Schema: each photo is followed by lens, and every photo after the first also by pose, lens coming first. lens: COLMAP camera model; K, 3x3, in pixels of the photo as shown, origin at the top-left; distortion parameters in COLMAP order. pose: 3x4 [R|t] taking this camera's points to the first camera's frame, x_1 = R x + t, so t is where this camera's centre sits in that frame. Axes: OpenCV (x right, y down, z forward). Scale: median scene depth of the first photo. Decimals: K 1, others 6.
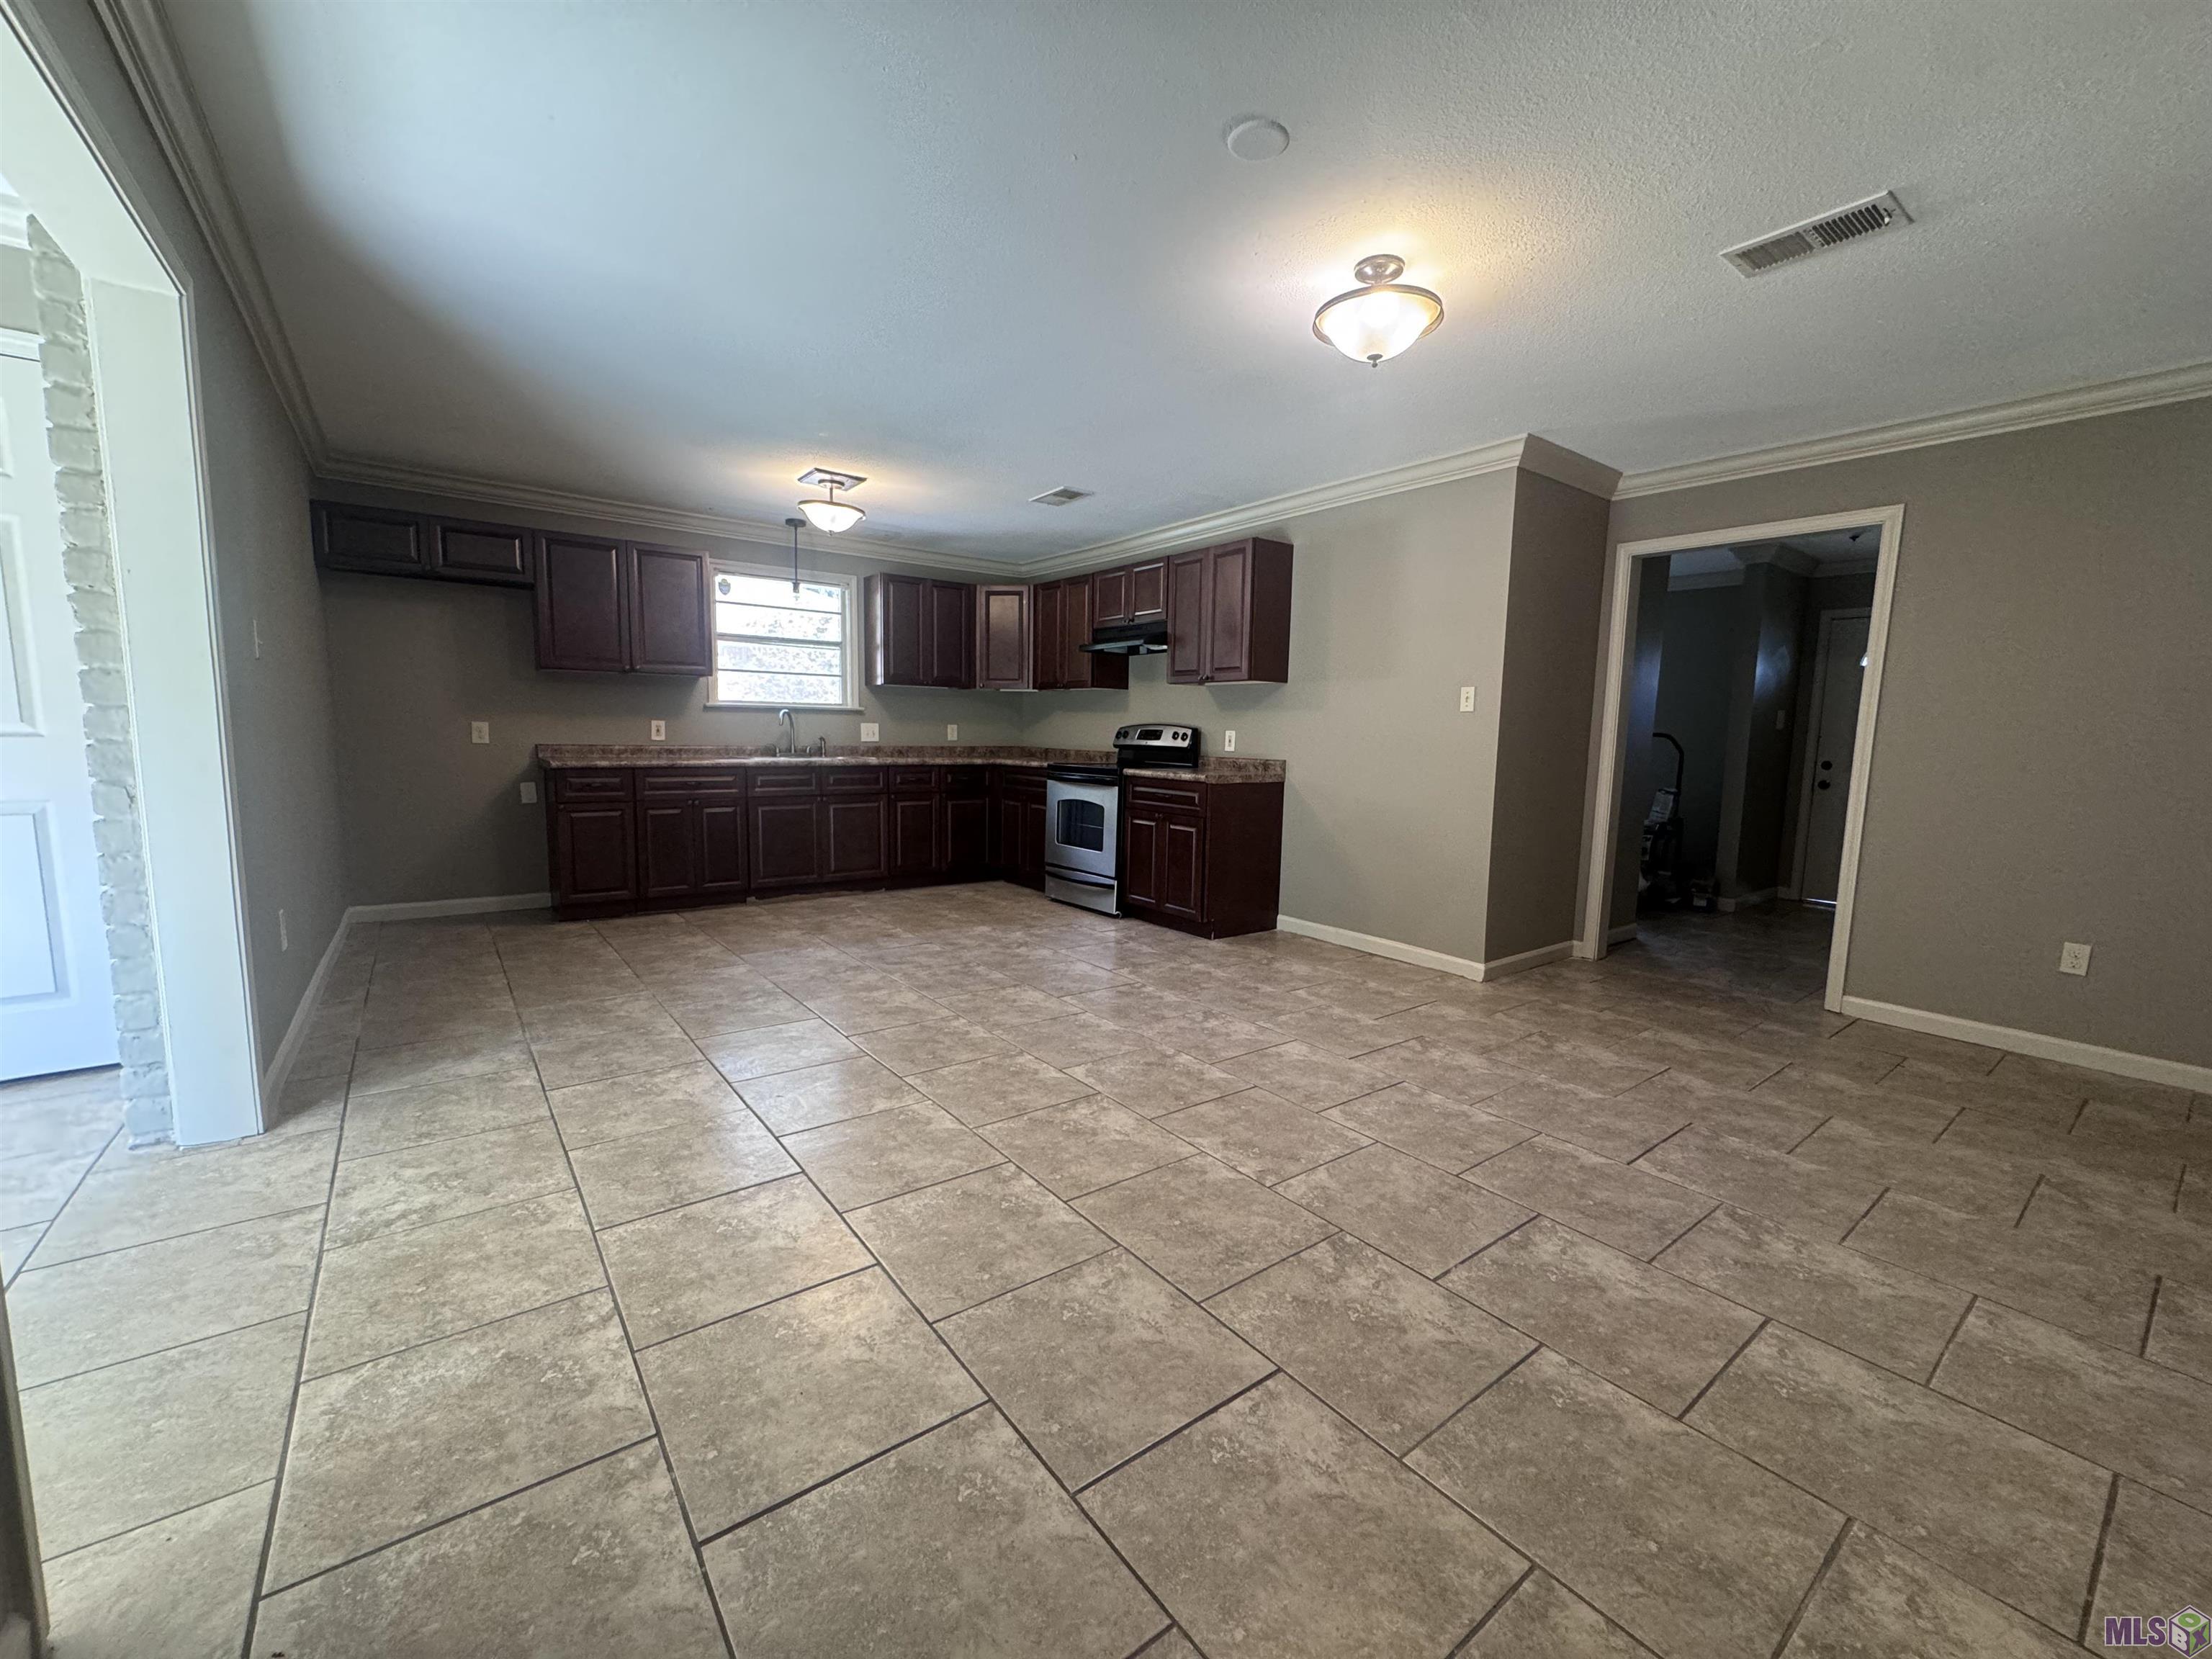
lens RADIAL K [[872.0, 0, 1109.8], [0, 872.0, 844.1], [0, 0, 1]] dist [0.001912, 0.000406]
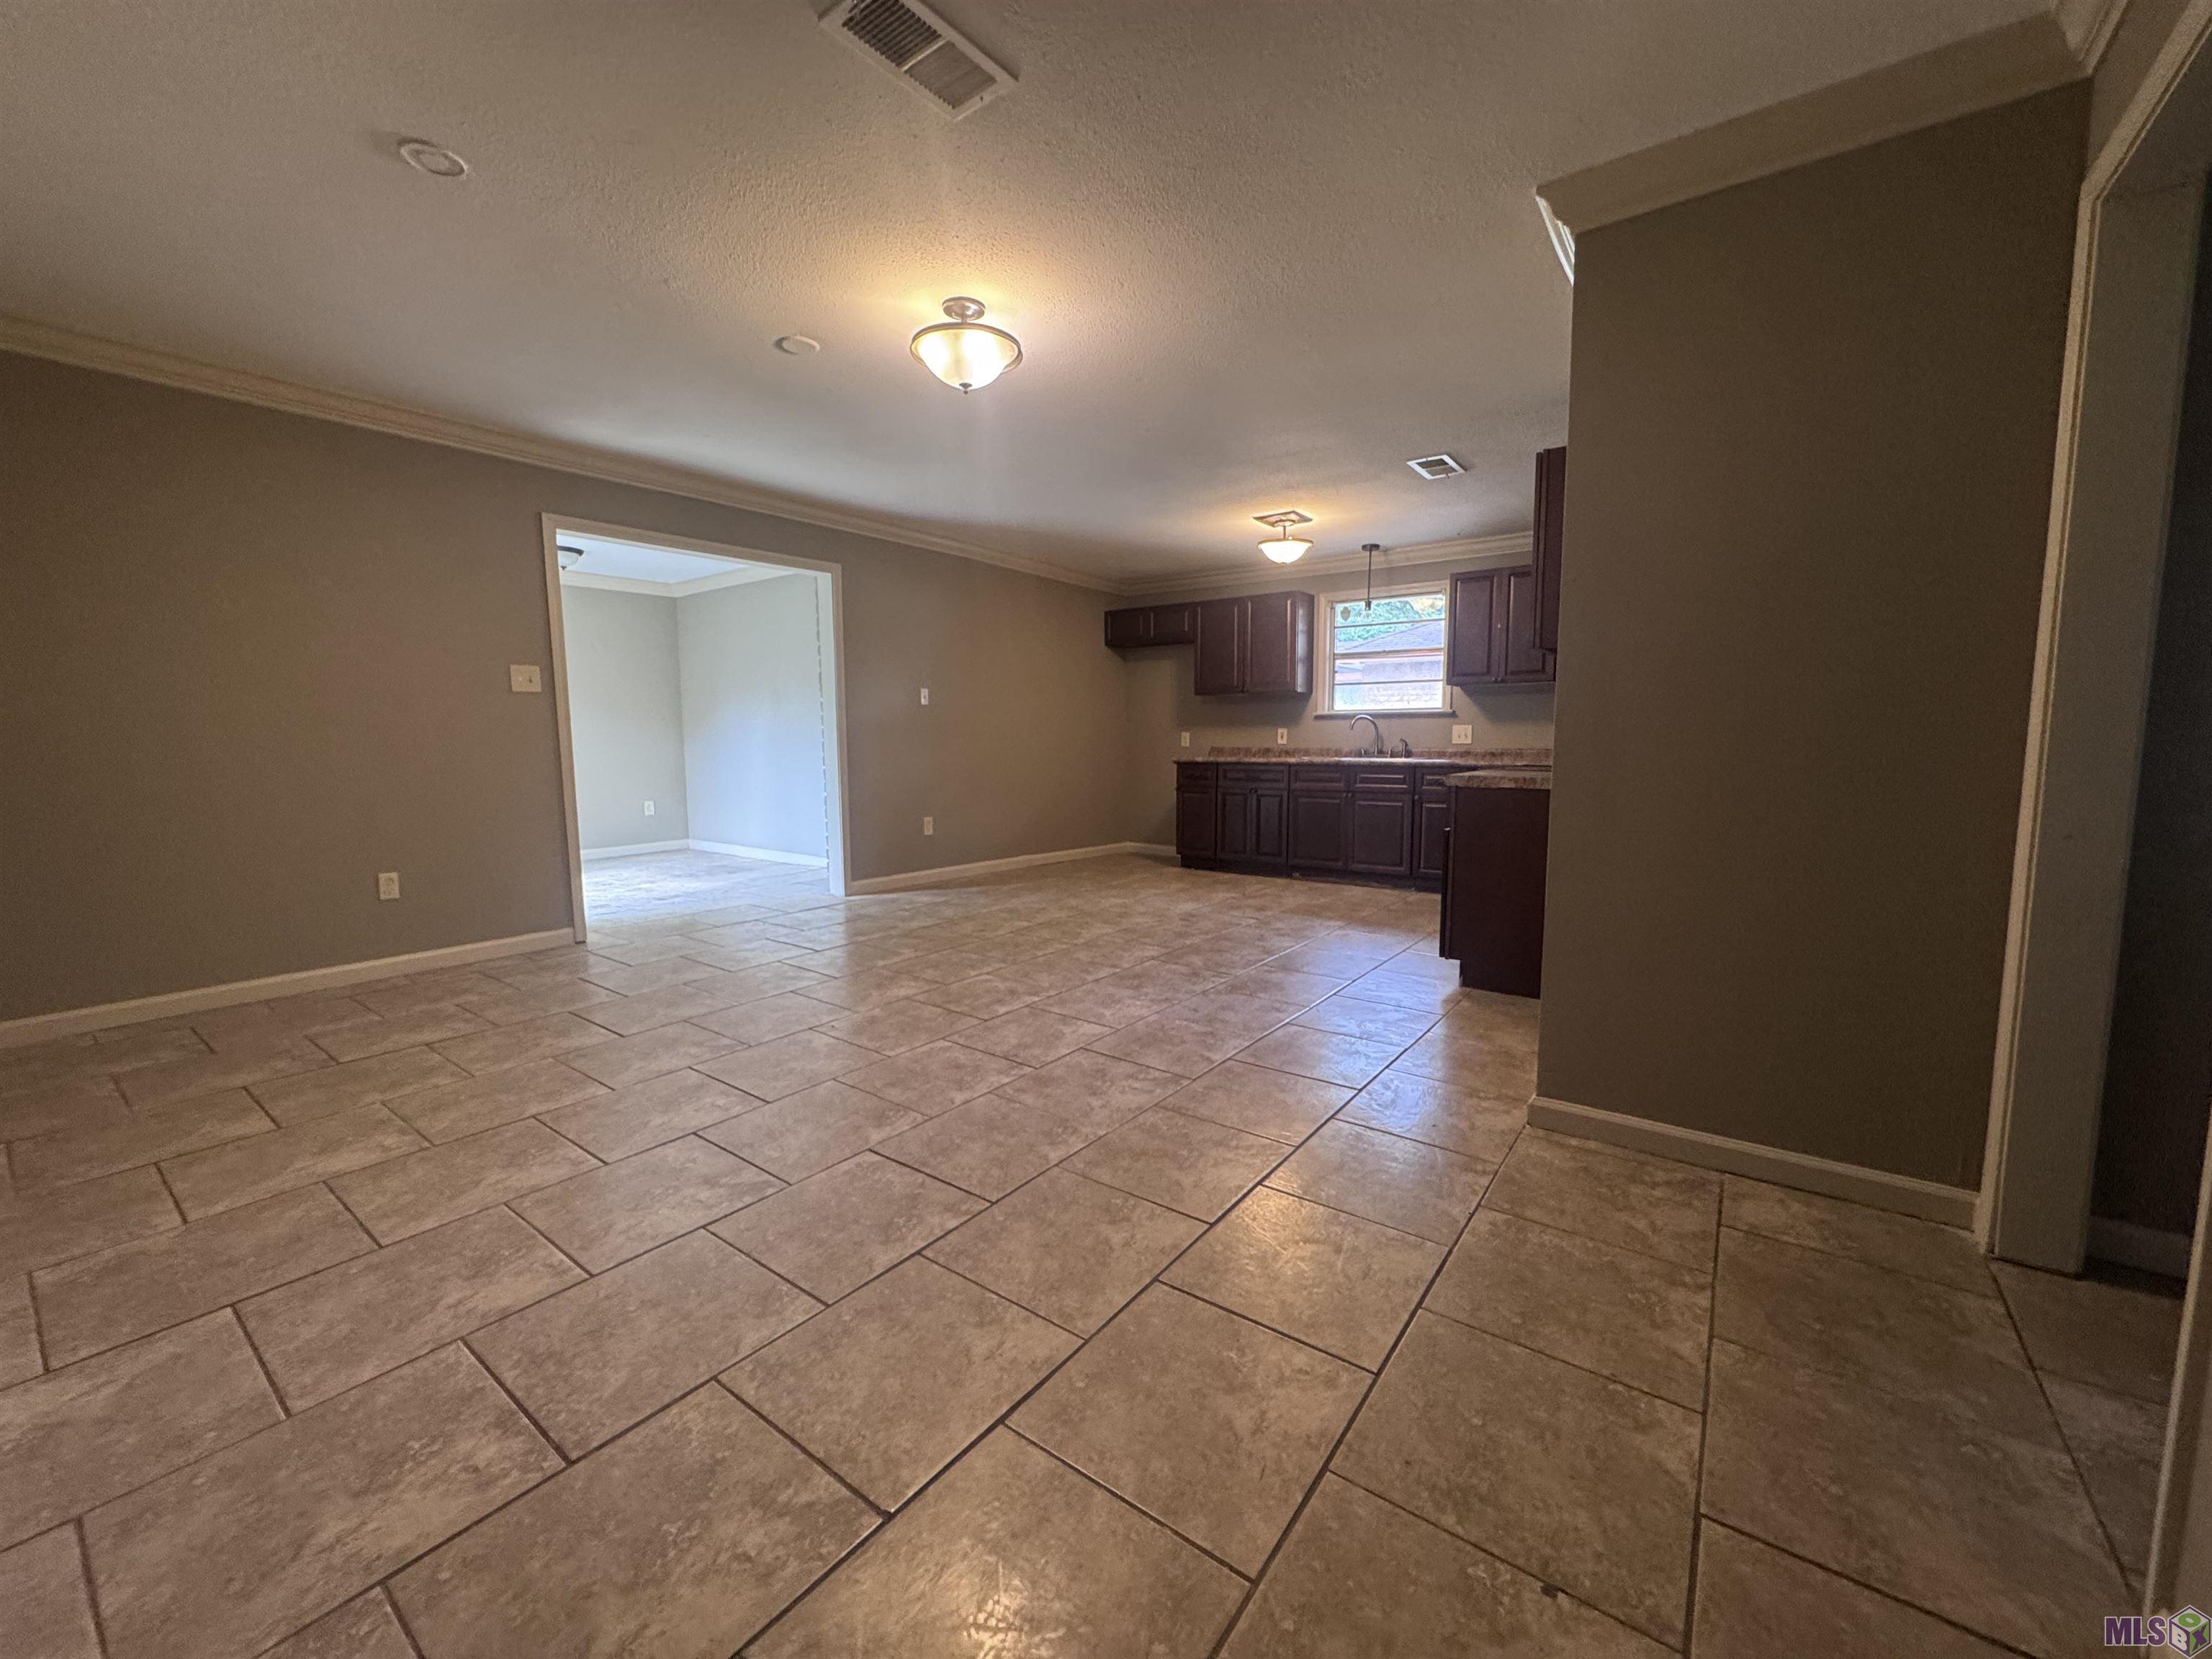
lens RADIAL K [[892.0, 0, 1104.2], [0, 892.0, 827.5], [0, 0, 1]] dist [0.001027, -0.000135]
pose [[0.270451, 0.074304, -0.959862, 1.291506], [-0.117795, 0.992080, 0.043608, -0.045659], [0.955500, 0.101273, 0.277062, 0.771065]]
